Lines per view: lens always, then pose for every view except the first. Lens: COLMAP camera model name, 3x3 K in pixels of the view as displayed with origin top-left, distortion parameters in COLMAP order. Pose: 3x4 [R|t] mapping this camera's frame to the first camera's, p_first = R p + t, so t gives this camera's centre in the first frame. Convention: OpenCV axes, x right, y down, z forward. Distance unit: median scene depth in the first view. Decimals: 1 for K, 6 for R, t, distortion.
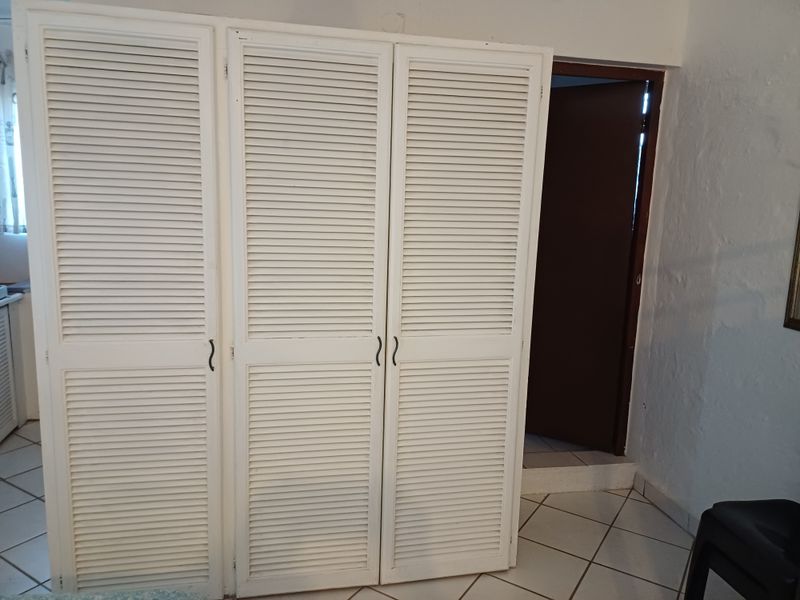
lens RADIAL K [[592.3, 0, 393.4], [0, 592.3, 301.2], [0, 0, 1]] dist [0.062738, -0.060381]
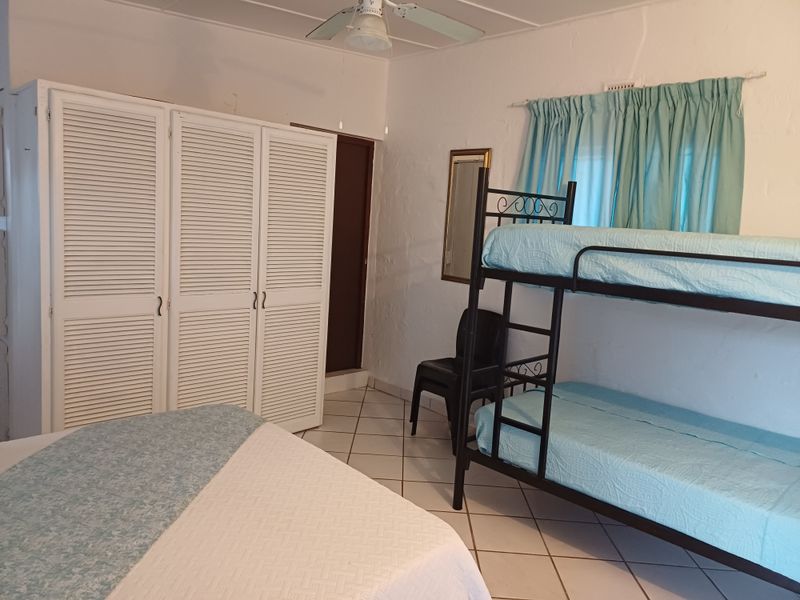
lens RADIAL K [[592.3, 0, 400.9], [0, 592.3, 294.3], [0, 0, 1]] dist [0.062738, -0.060381]
pose [[0.845158, -0.045650, 0.532563, -0.578203], [0.051549, 0.998663, 0.003796, 0.081078], [-0.532025, 0.024245, 0.846382, -0.674548]]
